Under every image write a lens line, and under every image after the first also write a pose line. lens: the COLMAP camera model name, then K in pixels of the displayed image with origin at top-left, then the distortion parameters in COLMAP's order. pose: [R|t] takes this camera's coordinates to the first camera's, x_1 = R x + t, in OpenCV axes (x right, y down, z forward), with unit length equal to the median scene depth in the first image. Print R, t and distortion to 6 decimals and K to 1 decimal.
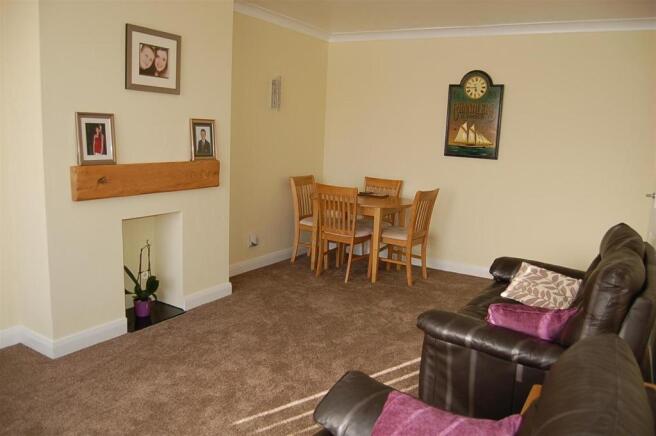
lens RADIAL K [[516.3, 0, 324.6], [0, 516.3, 230.8], [0, 0, 1]] dist [-0.095084, -0.000273]
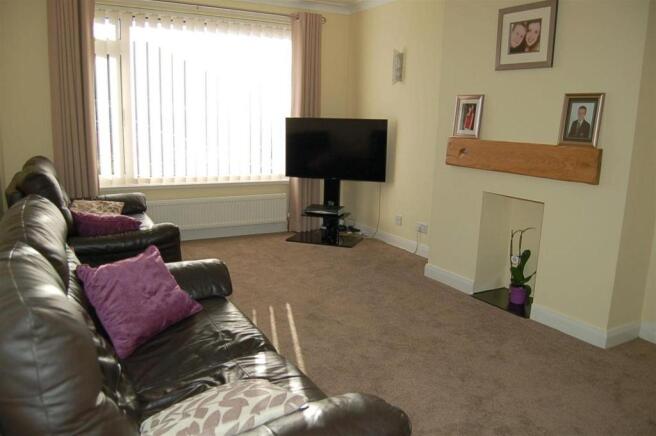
lens RADIAL K [[512.7, 0, 328.0], [0, 512.7, 218.0], [0, 0, 1]] dist [-0.082412, 0.003183]
pose [[-0.466360, 0.105393, -0.878294, 0.702019], [-0.219997, 0.947863, 0.230556, -0.142709], [0.856802, 0.300744, -0.418860, 1.160504]]
